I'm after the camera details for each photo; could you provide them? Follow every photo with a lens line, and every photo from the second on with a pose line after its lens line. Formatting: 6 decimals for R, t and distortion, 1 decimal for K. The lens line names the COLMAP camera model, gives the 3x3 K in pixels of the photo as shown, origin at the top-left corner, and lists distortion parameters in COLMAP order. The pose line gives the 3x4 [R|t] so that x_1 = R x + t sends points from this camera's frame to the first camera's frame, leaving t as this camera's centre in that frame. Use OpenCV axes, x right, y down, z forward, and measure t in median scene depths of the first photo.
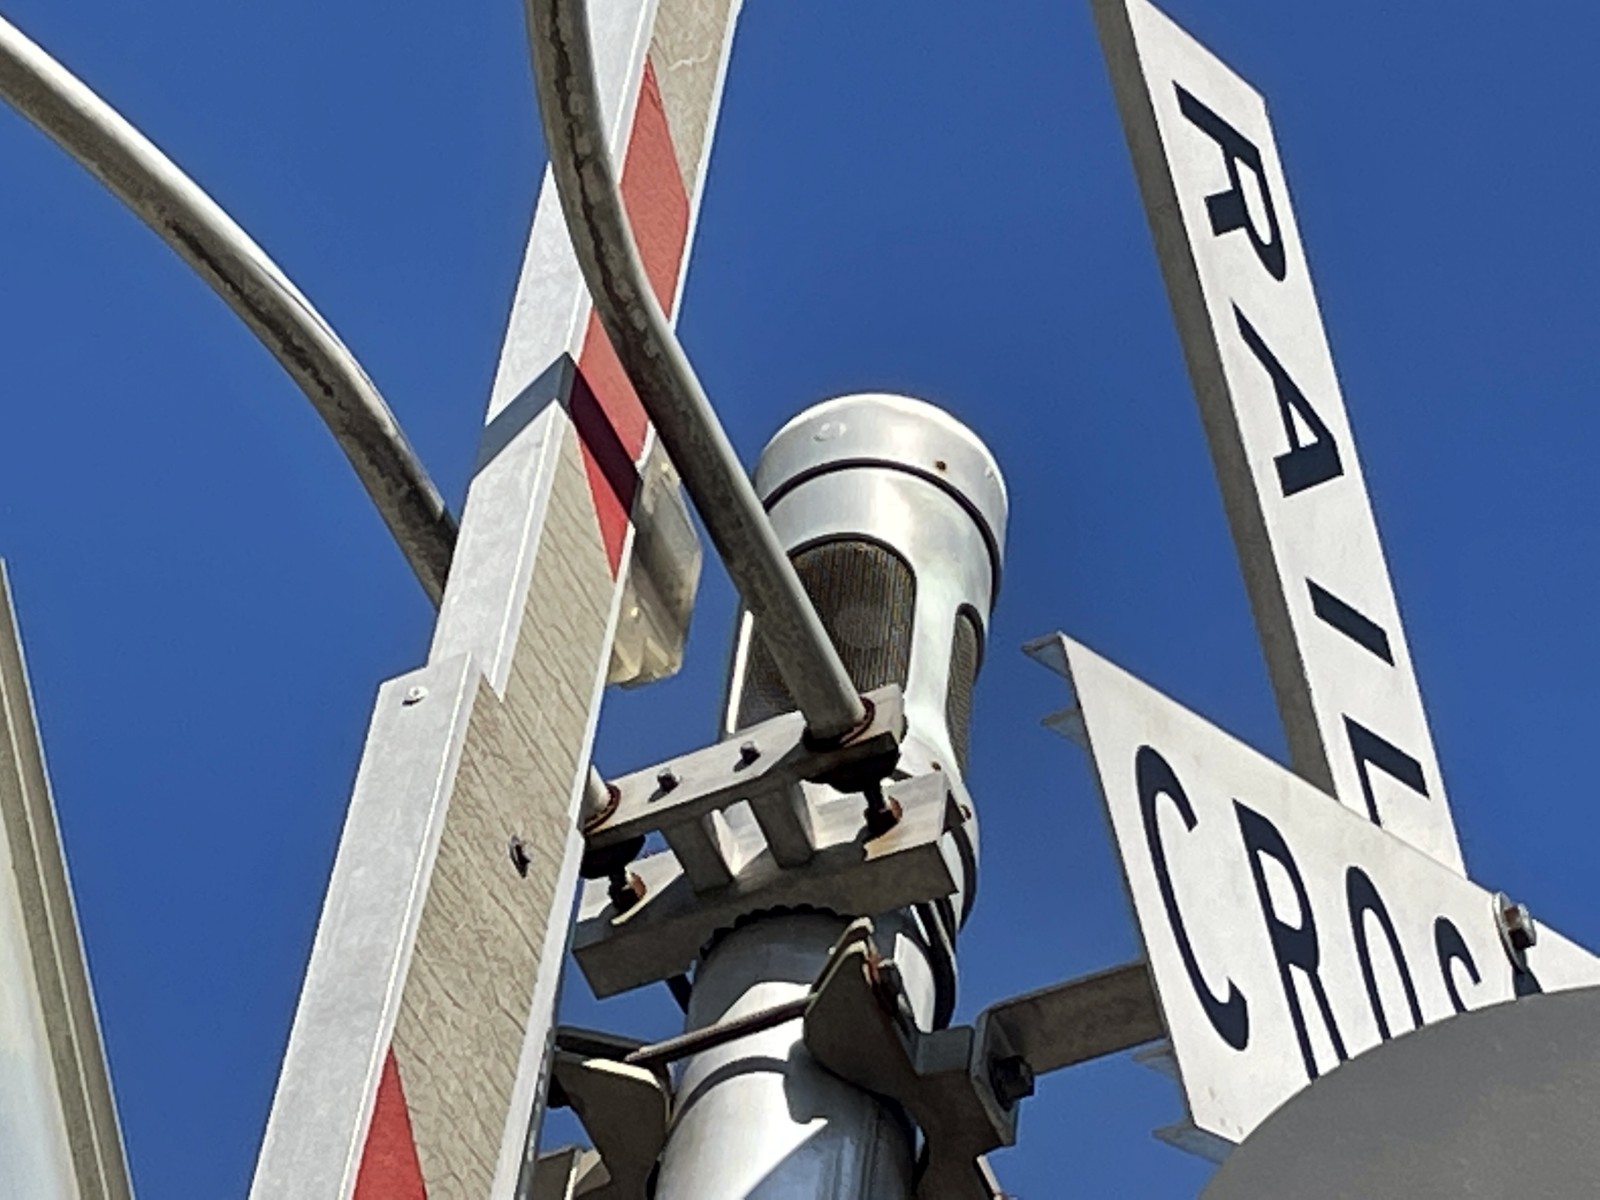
lens RADIAL K [[5425.6, 0, 800.0], [0, 5425.6, 600.0], [0, 0, 1]] dist [-0.315338, 1.153511]
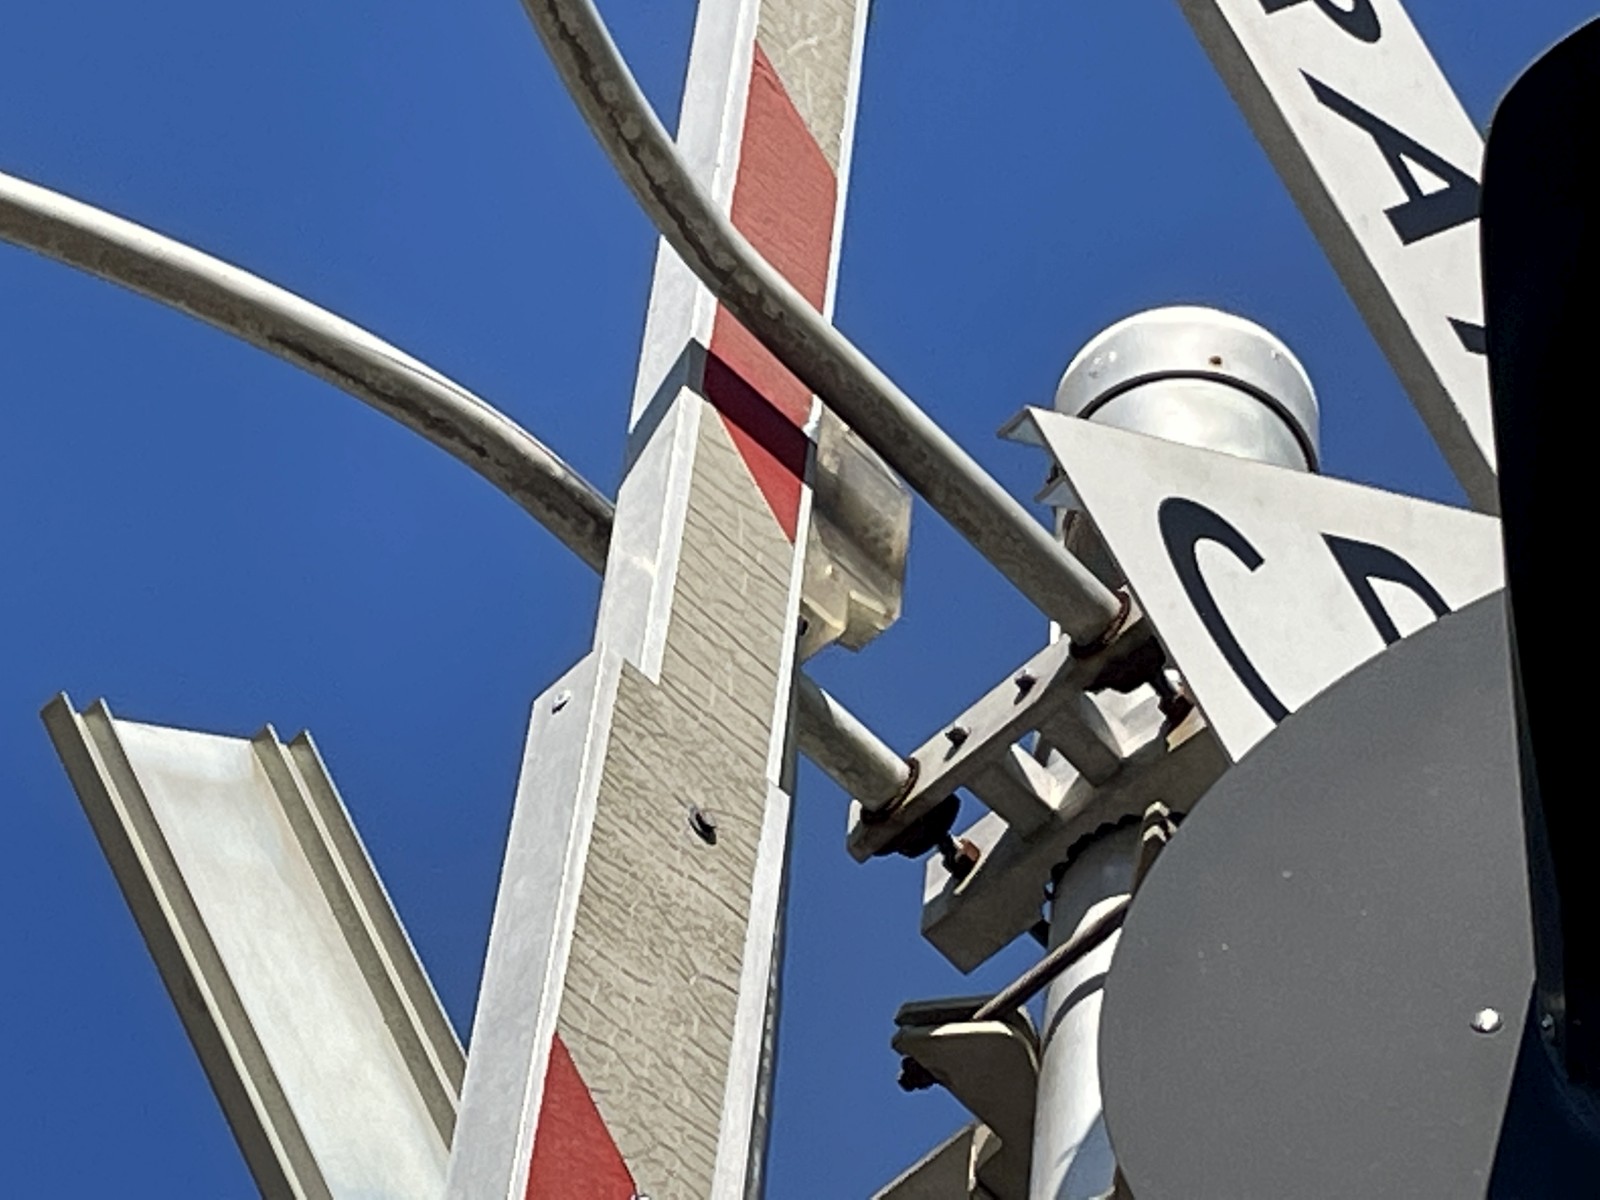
lens RADIAL K [[5425.6, 0, 800.0], [0, 5425.6, 600.0], [0, 0, 1]] dist [-0.315338, 1.153511]
pose [[0.937700, -0.300004, -0.175261, 0.133730], [0.291374, 0.953768, -0.073675, 0.077632], [0.189261, 0.018019, 0.981761, 0.043081]]
